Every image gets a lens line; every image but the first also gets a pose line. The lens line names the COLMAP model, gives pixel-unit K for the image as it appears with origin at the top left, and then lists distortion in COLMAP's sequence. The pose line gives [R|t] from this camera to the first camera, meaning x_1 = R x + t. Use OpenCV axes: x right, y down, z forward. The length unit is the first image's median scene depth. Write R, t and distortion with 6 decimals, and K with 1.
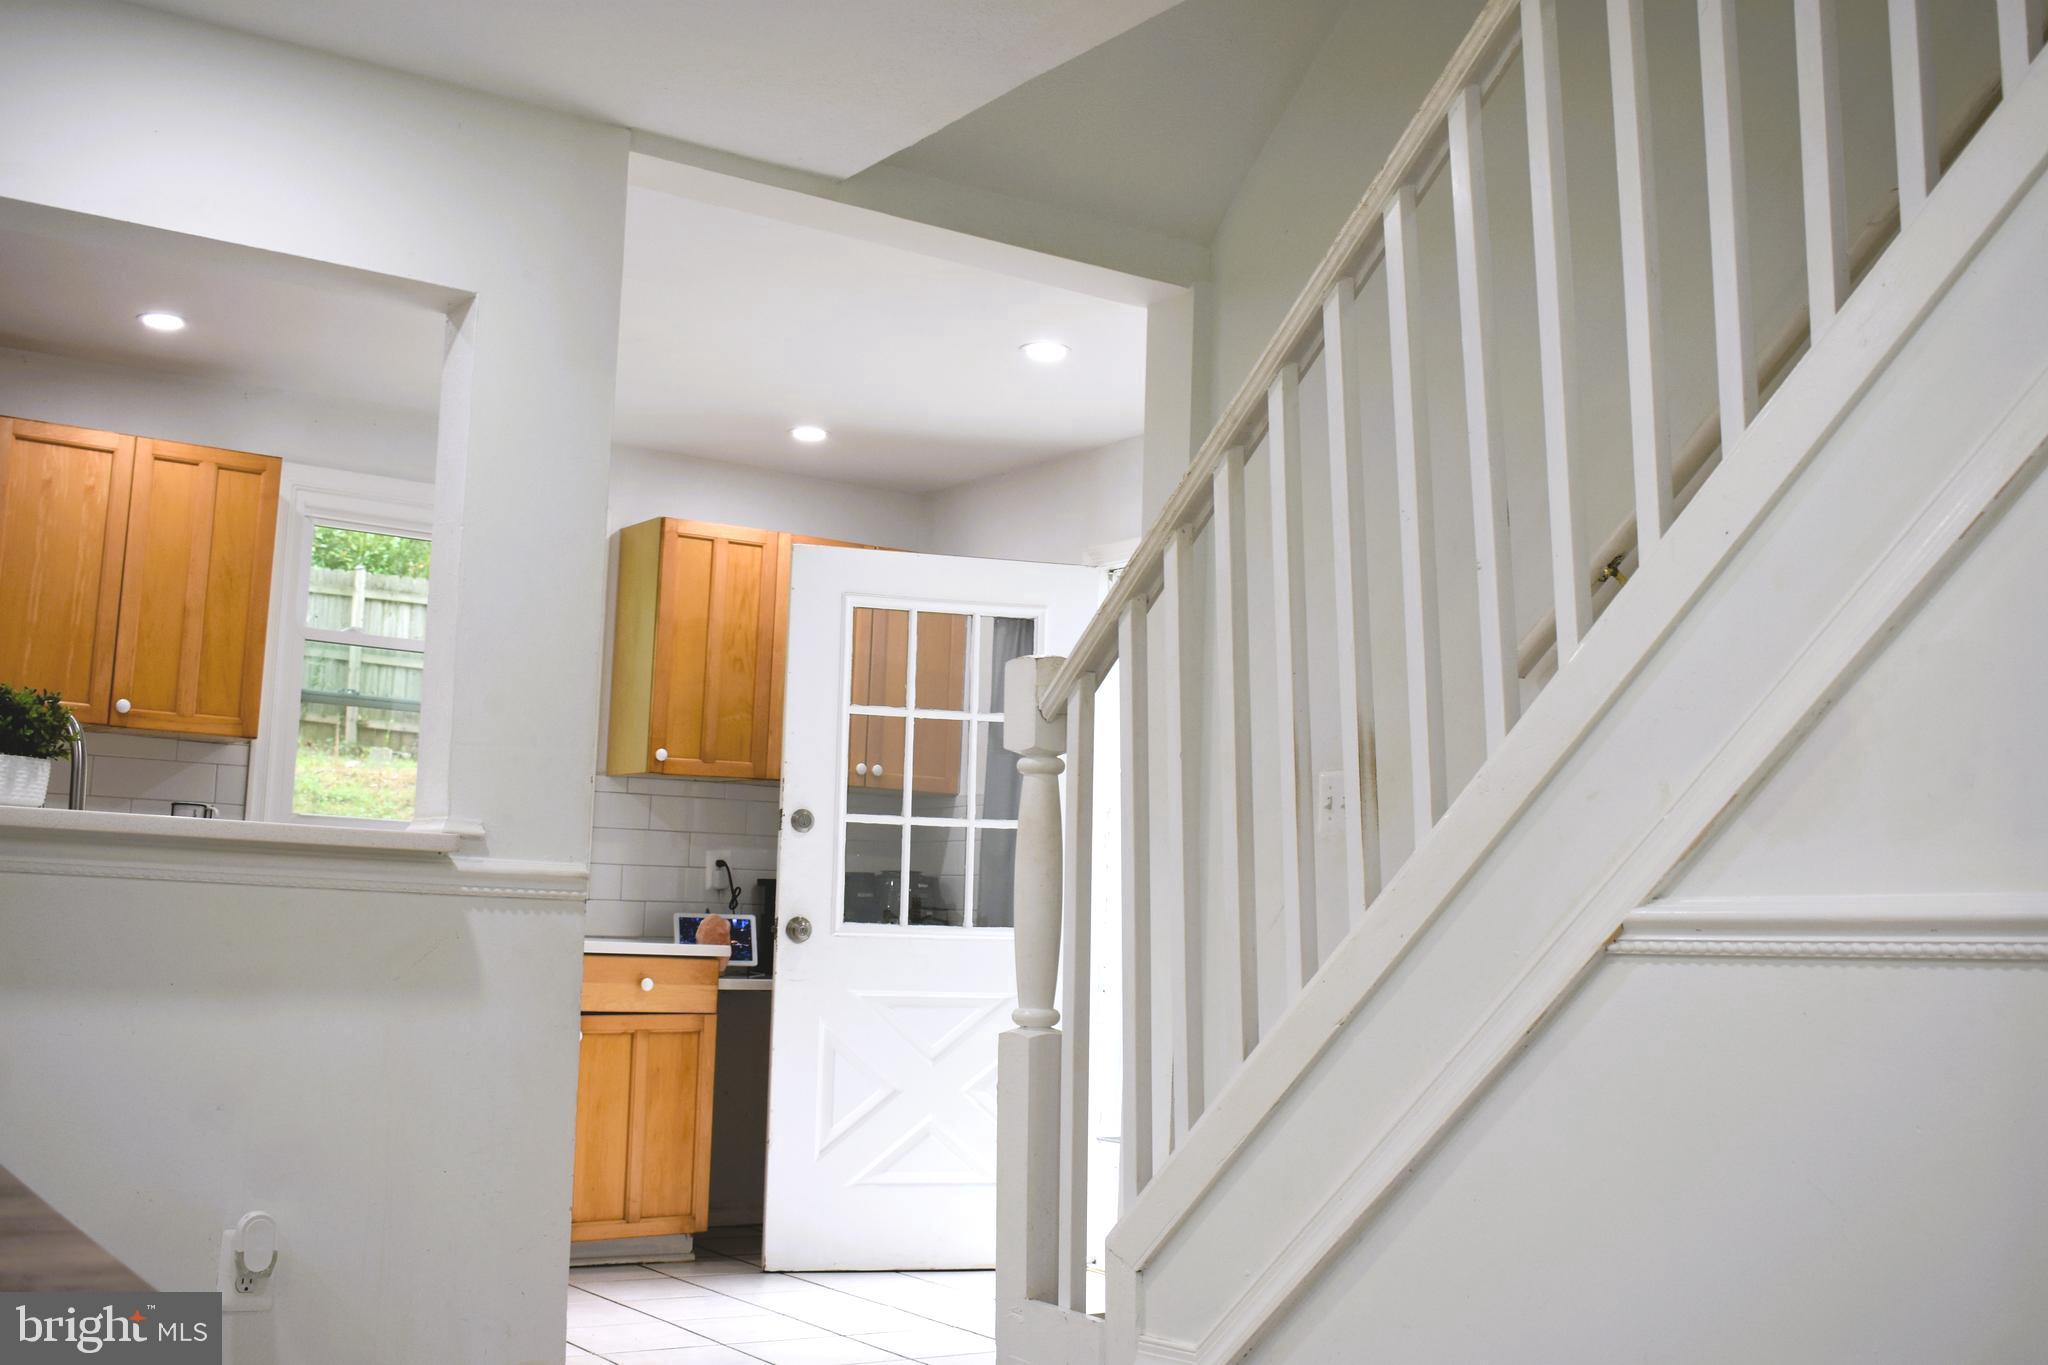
lens RADIAL K [[2227.5, 0, 1024.0], [0, 2227.5, 682.5], [0, 0, 1]] dist [0.010711, -0.013315]
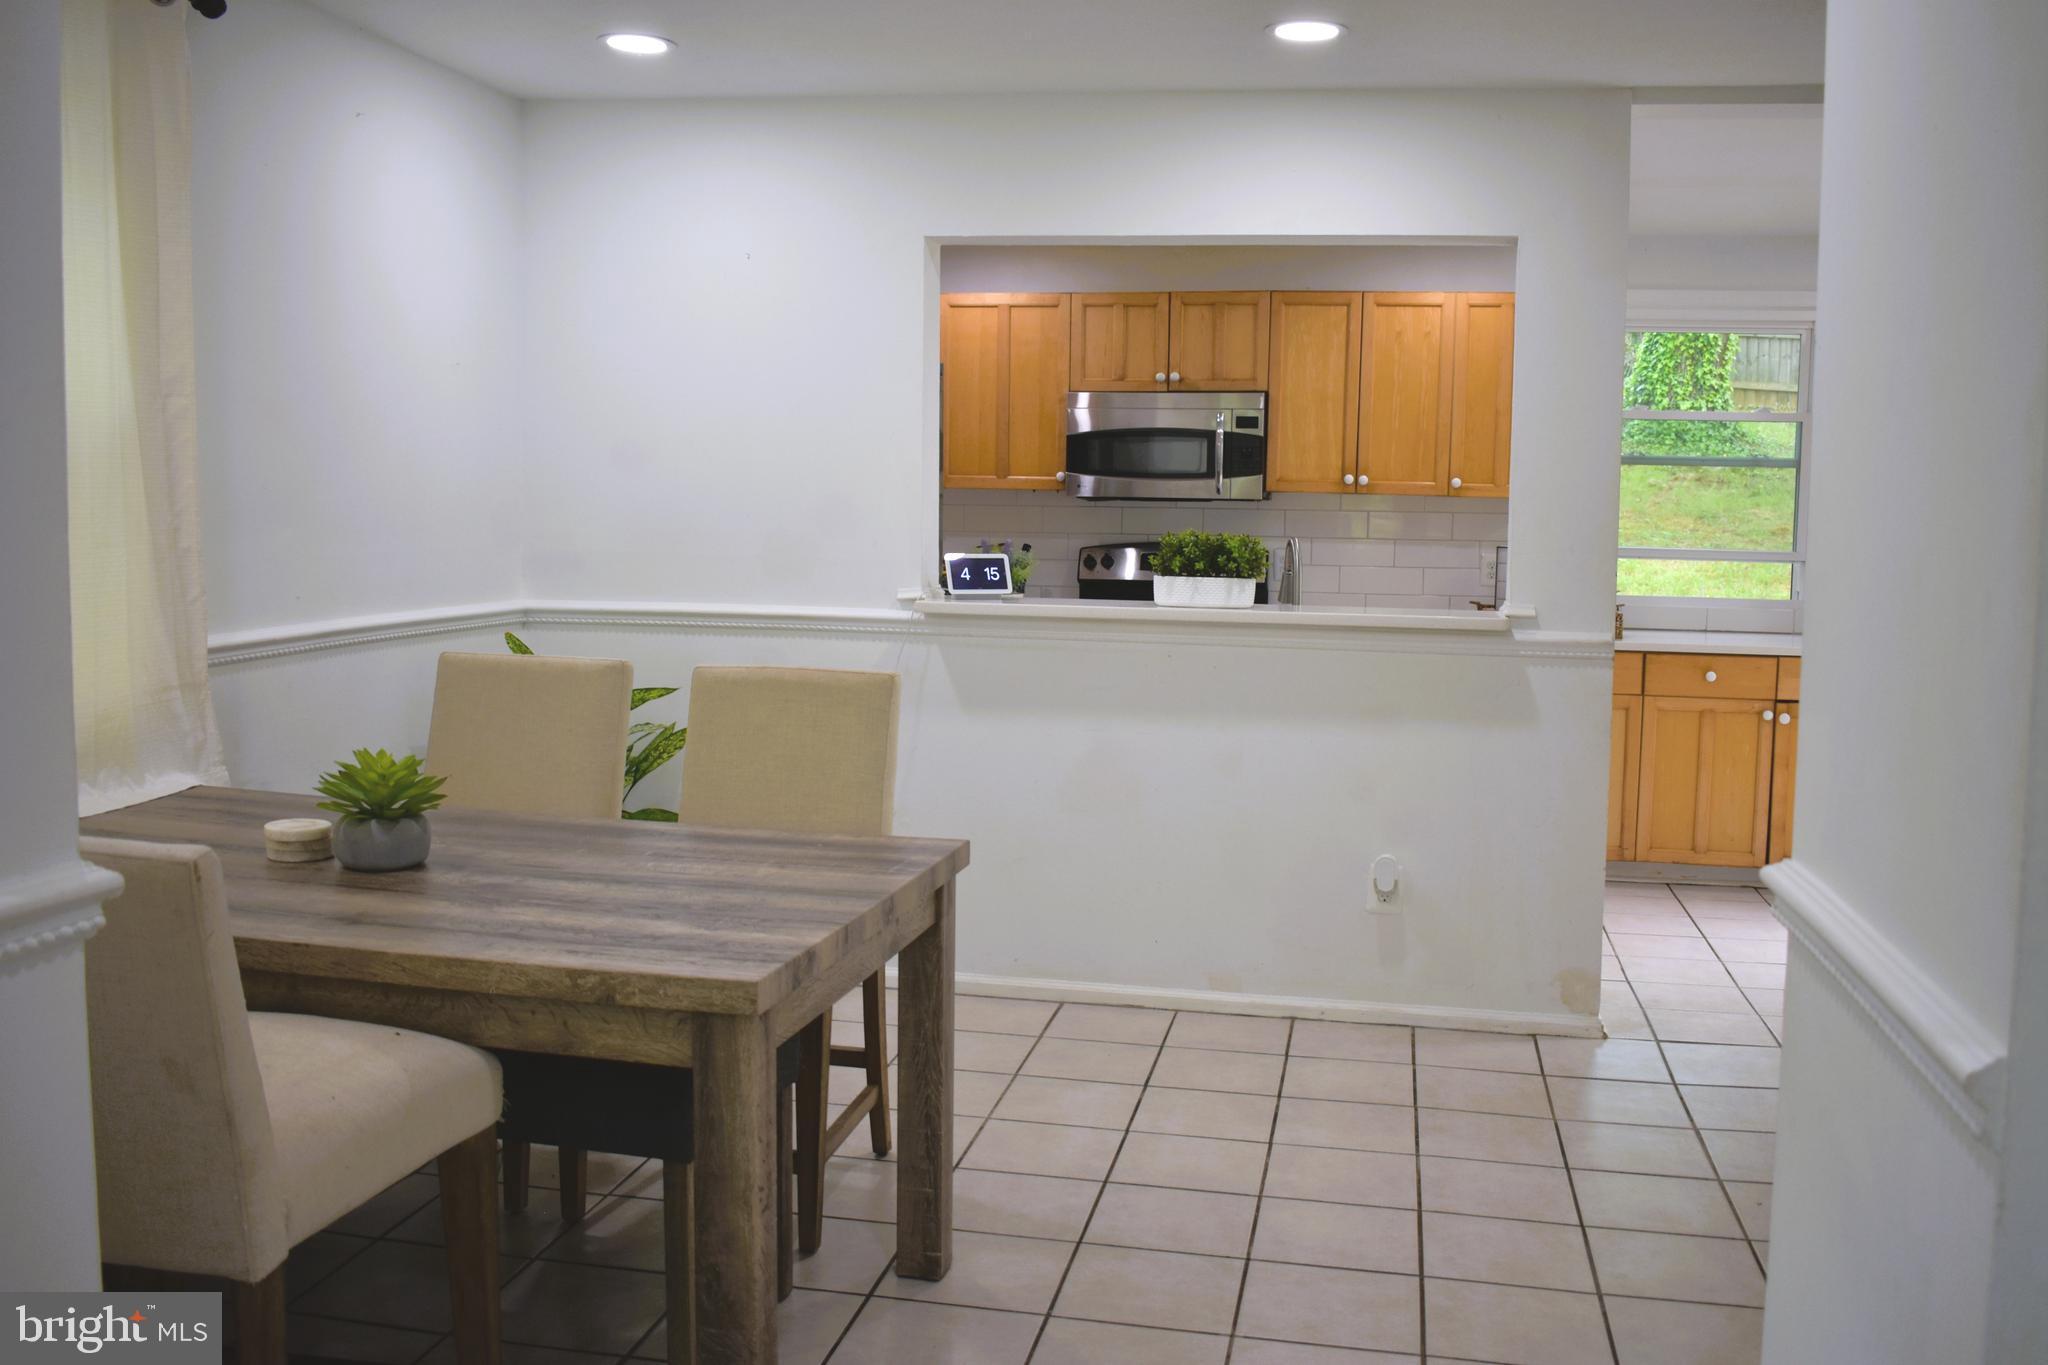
lens RADIAL K [[1855.7, 0, 1024.0], [0, 1855.7, 682.5], [0, 0, 1]] dist [-0.008796, -0.420312]
pose [[0.710721, 0.038545, -0.702417, 0.246454], [0.091203, 0.985022, 0.146335, -0.063525], [0.697537, -0.168066, 0.696560, -0.054890]]
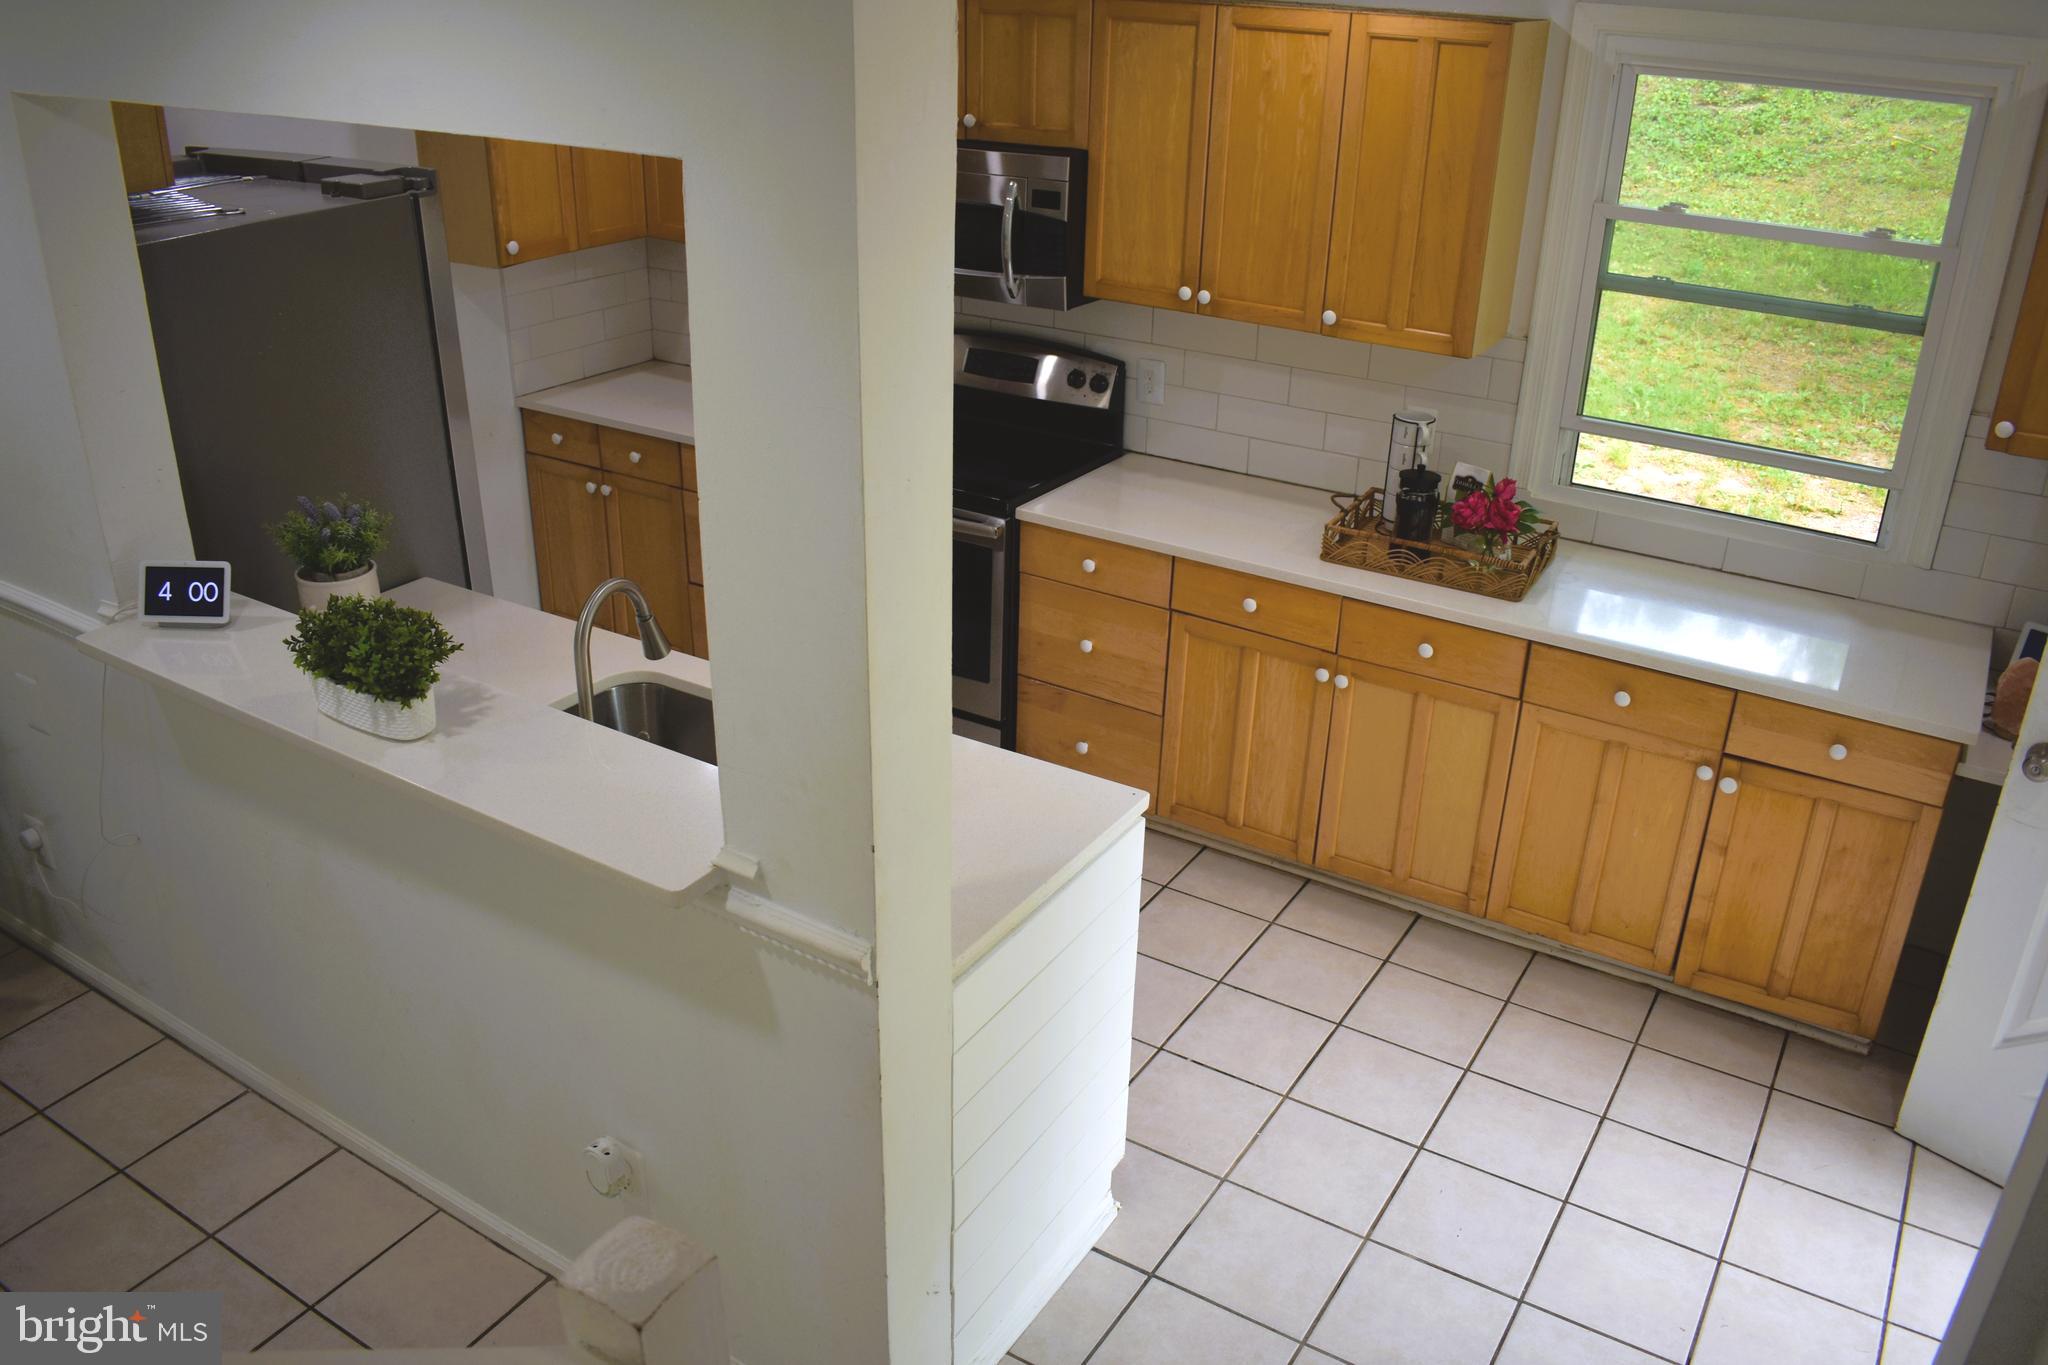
lens RADIAL K [[1643.7, 0, 1024.0], [0, 1643.7, 682.5], [0, 0, 1]] dist [-0.086597, 0.008883]
pose [[0.423084, 0.350910, -0.835381, 0.178920], [0.092060, 0.900544, 0.424907, -0.157641], [0.901401, -0.256677, 0.348701, 0.599021]]
